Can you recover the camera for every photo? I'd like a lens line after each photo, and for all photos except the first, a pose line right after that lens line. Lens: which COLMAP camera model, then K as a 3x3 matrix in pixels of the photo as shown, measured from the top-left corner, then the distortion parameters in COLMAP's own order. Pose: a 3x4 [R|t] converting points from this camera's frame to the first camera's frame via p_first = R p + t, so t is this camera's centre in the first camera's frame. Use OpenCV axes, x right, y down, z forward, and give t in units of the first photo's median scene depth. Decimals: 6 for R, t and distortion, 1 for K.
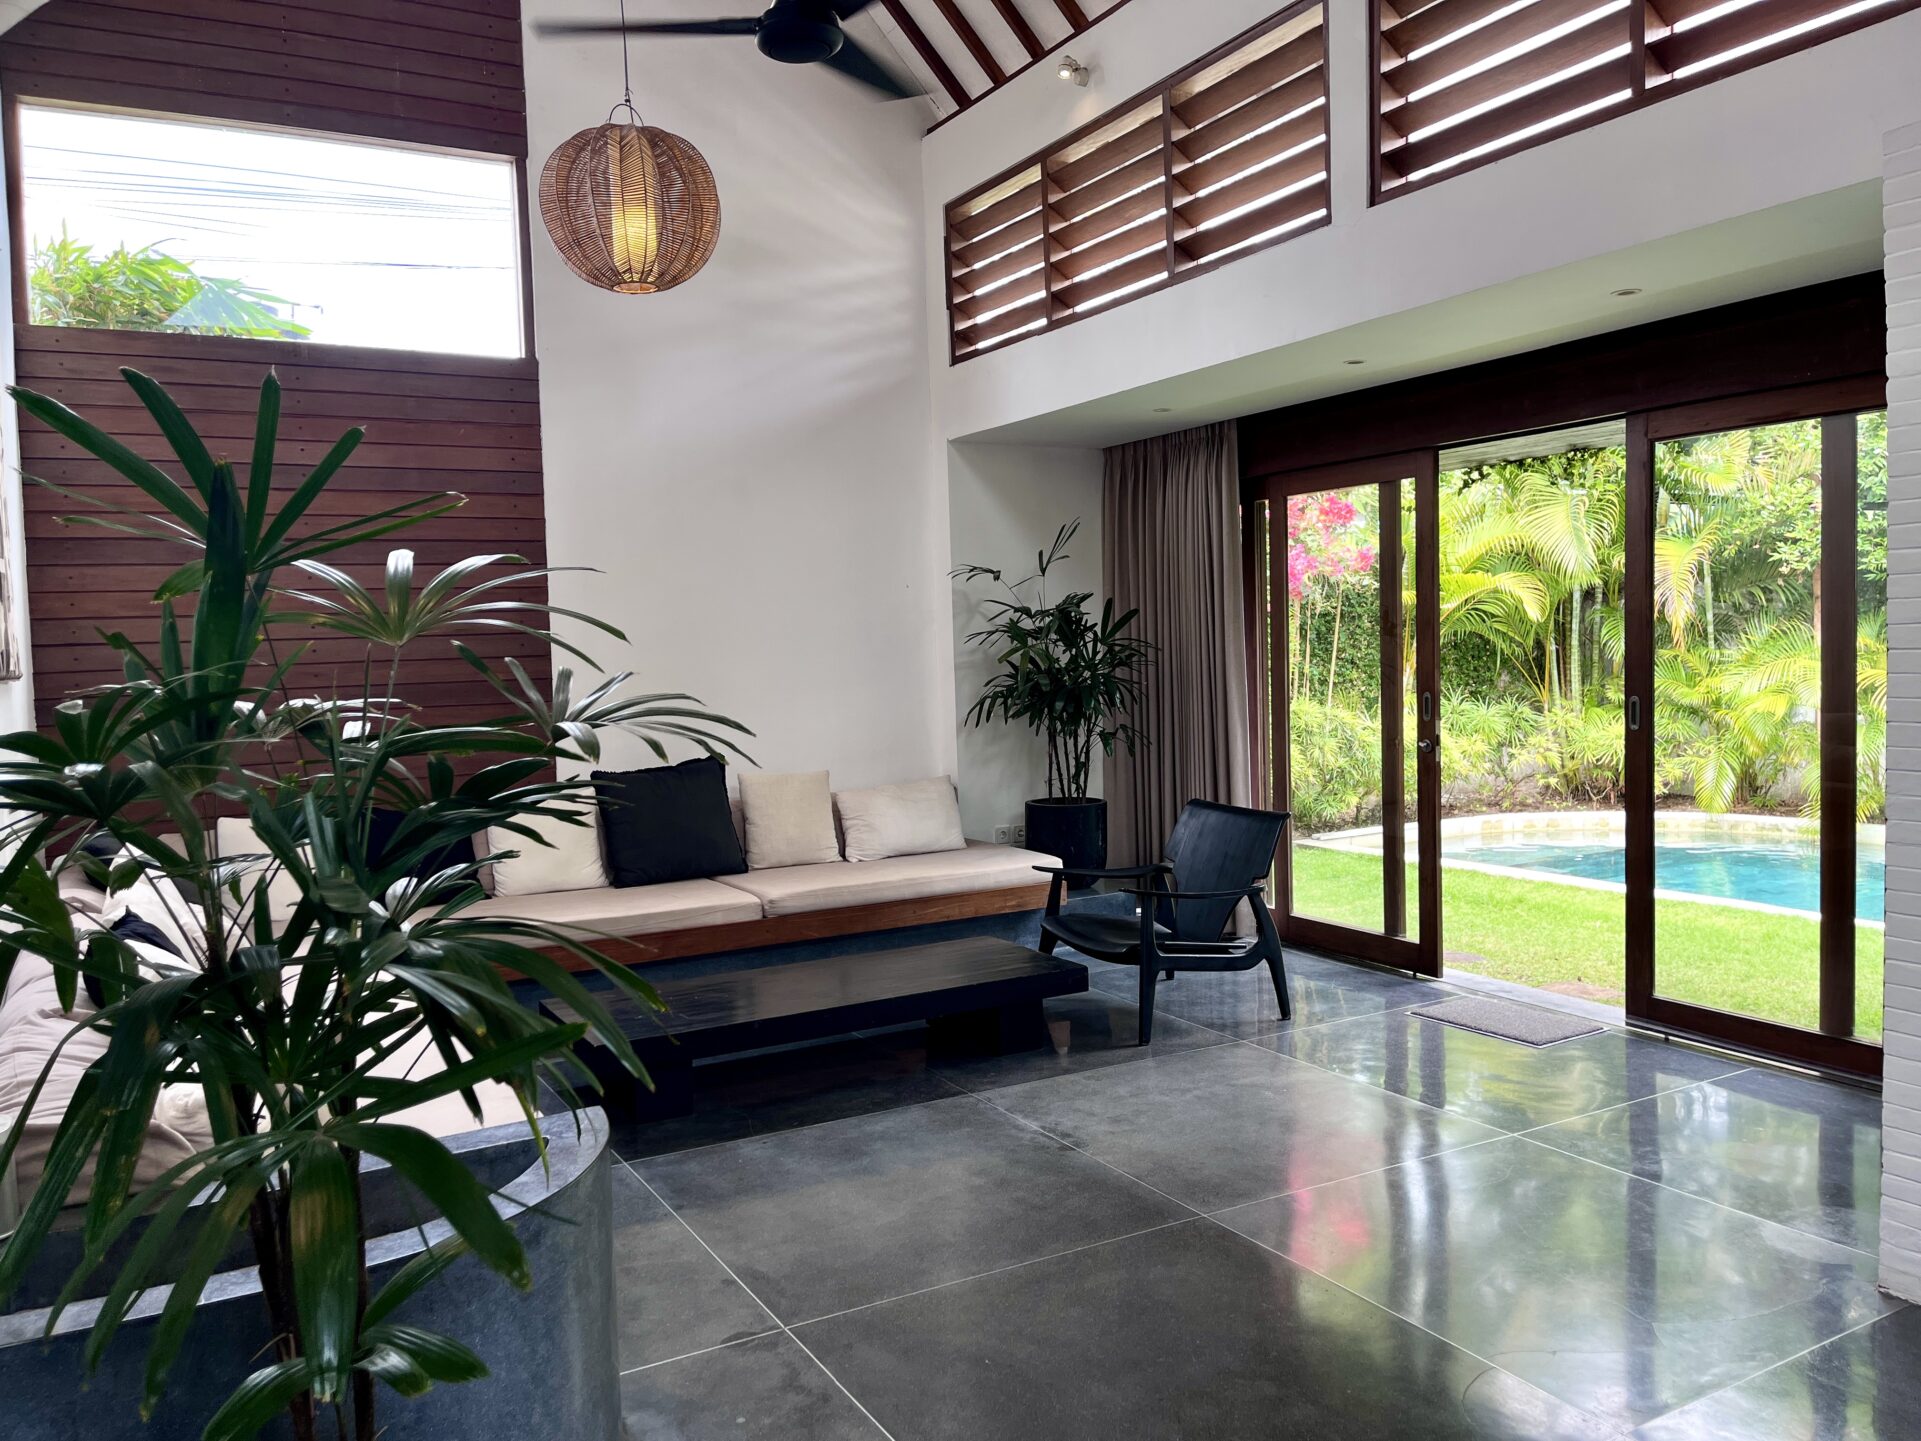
lens RADIAL K [[1459.3, 0, 956.6], [0, 1459.3, 723.4], [0, 0, 1]] dist [0.049966, -0.058454]
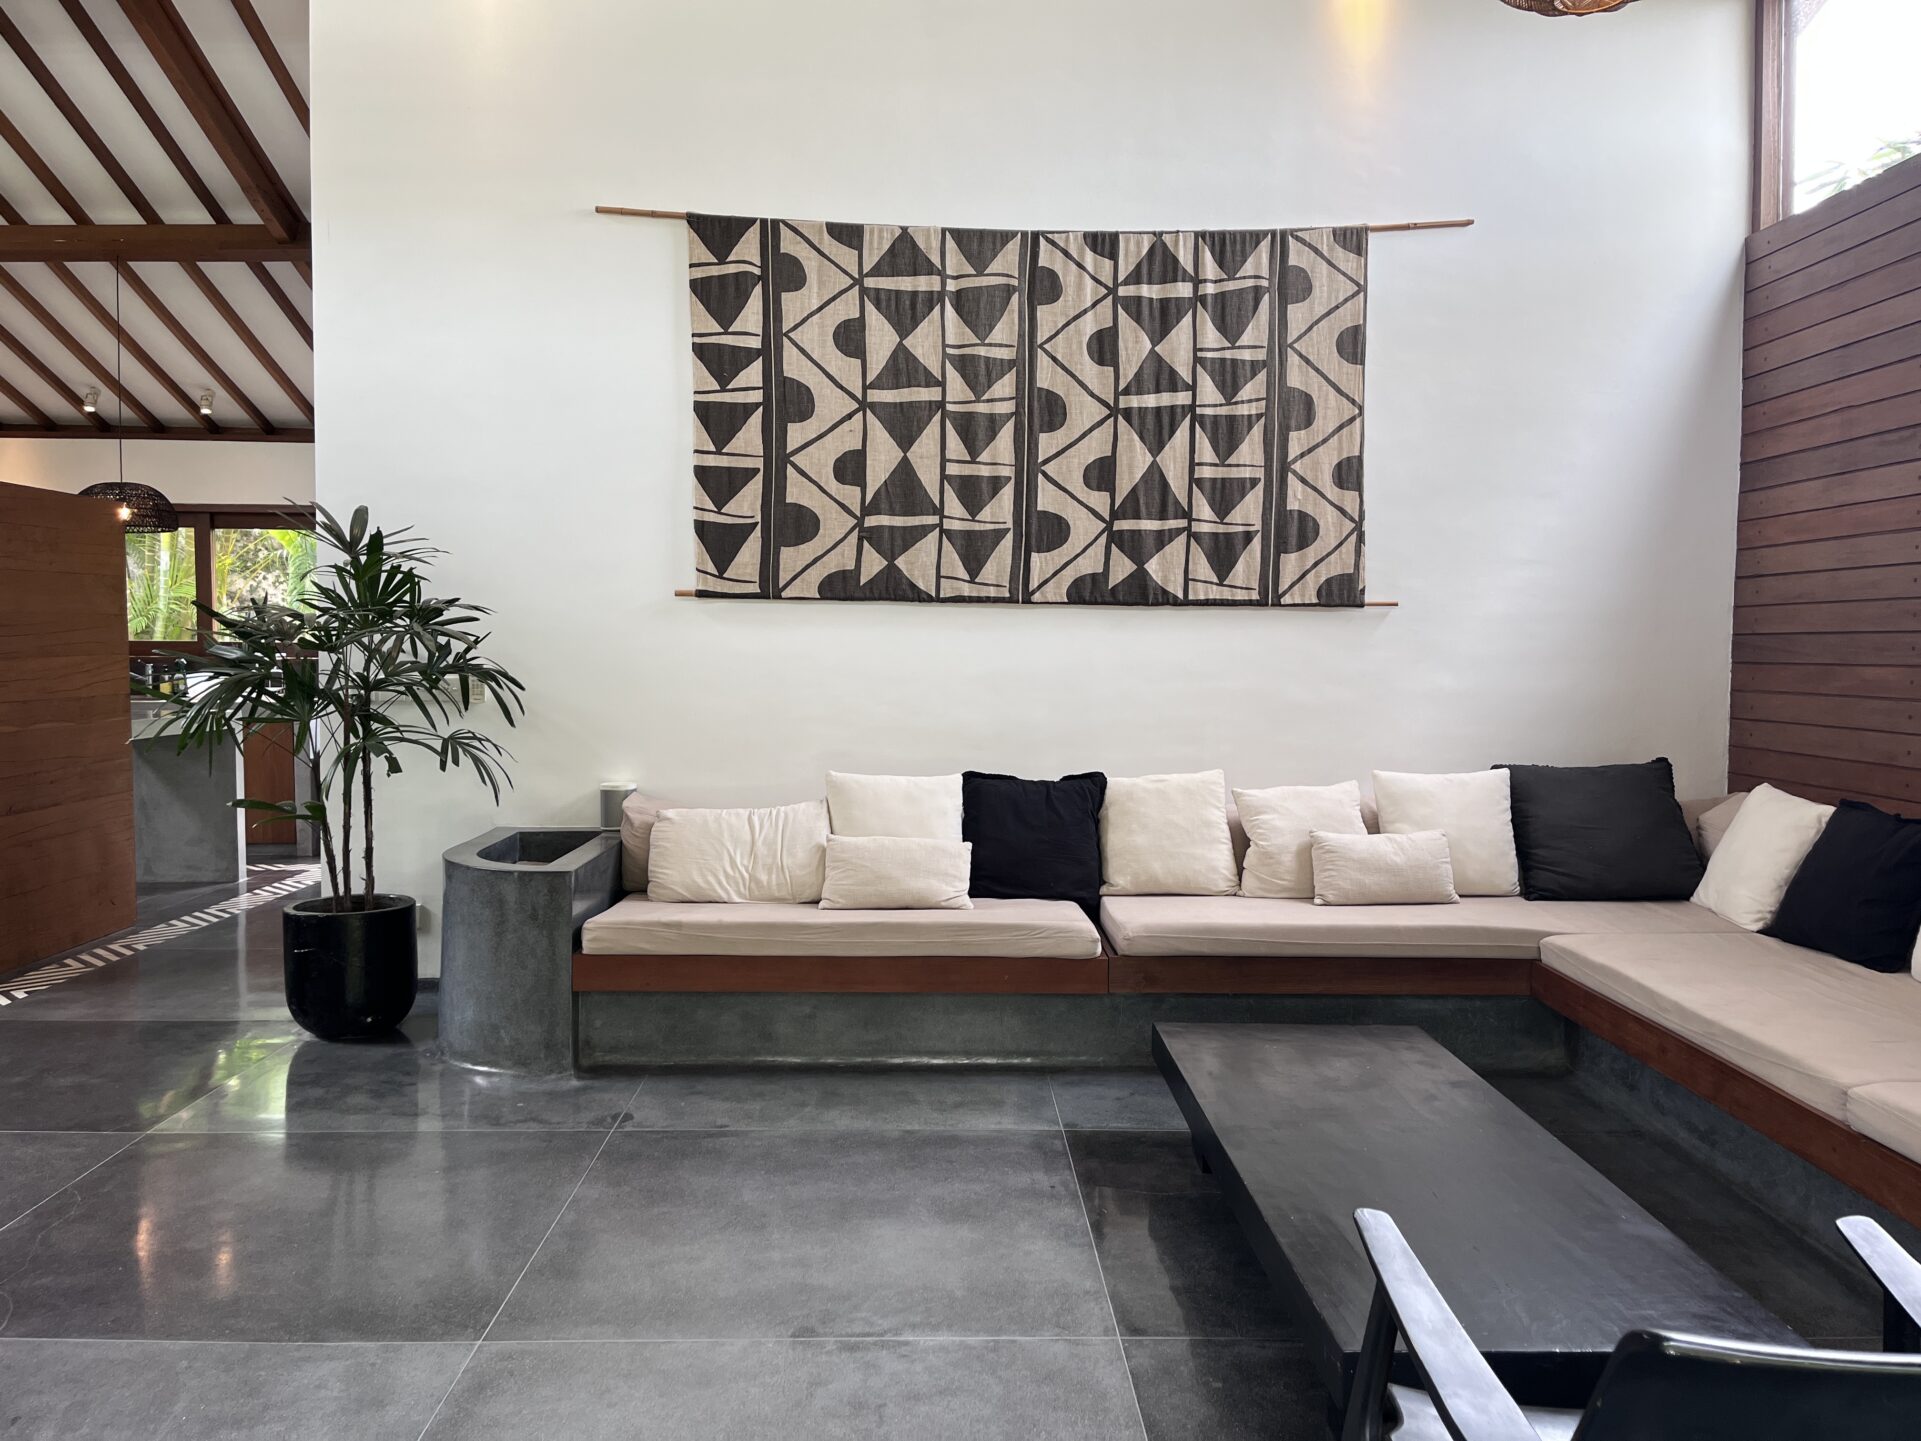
lens RADIAL K [[1459.3, 0, 964.2], [0, 1459.3, 720.1], [0, 0, 1]] dist [0.049966, -0.058454]
pose [[-0.471605, 0.076832, -0.878457, 0.604203], [-0.037325, 0.993565, 0.106938, -0.056815], [0.881020, 0.083221, -0.465702, 1.358485]]
